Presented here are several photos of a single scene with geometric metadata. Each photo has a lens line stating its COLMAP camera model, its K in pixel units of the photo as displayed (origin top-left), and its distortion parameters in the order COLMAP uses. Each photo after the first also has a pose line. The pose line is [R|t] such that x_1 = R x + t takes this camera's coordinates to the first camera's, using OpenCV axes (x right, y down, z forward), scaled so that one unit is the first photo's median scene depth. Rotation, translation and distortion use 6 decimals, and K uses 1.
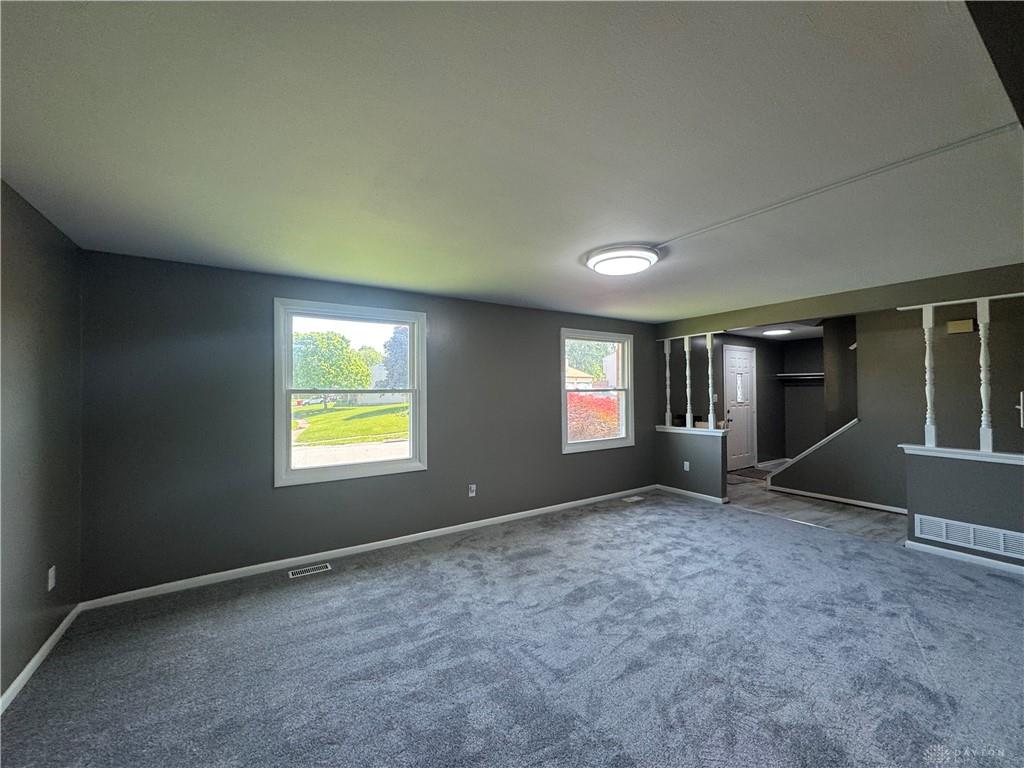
lens RADIAL K [[403.0, 0, 512.0], [0, 403.0, 384.0], [0, 0, 1]] dist [-0.011641, 0.000002]
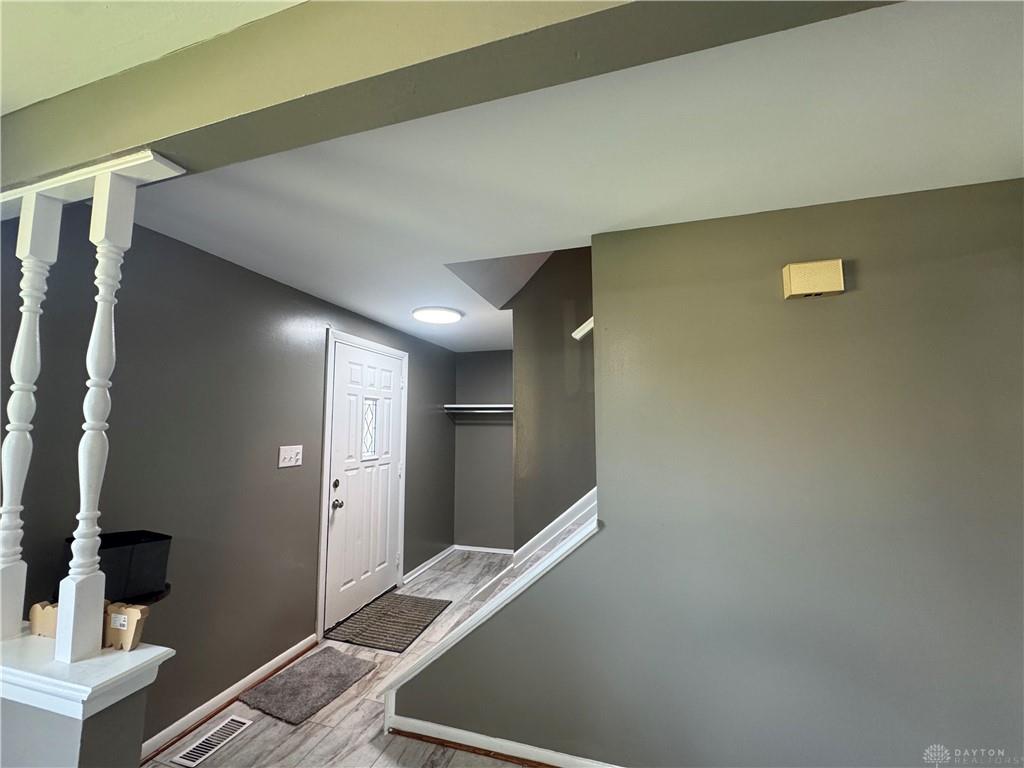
lens RADIAL K [[403.0, 0, 512.0], [0, 403.0, 384.0], [0, 0, 1]] dist [-0.011641, 0.000002]
pose [[0.761341, 0.072229, 0.644315, 0.385415], [-0.014033, 0.995378, -0.095003, 0.000115], [-0.648199, 0.063288, 0.758836, 0.527003]]
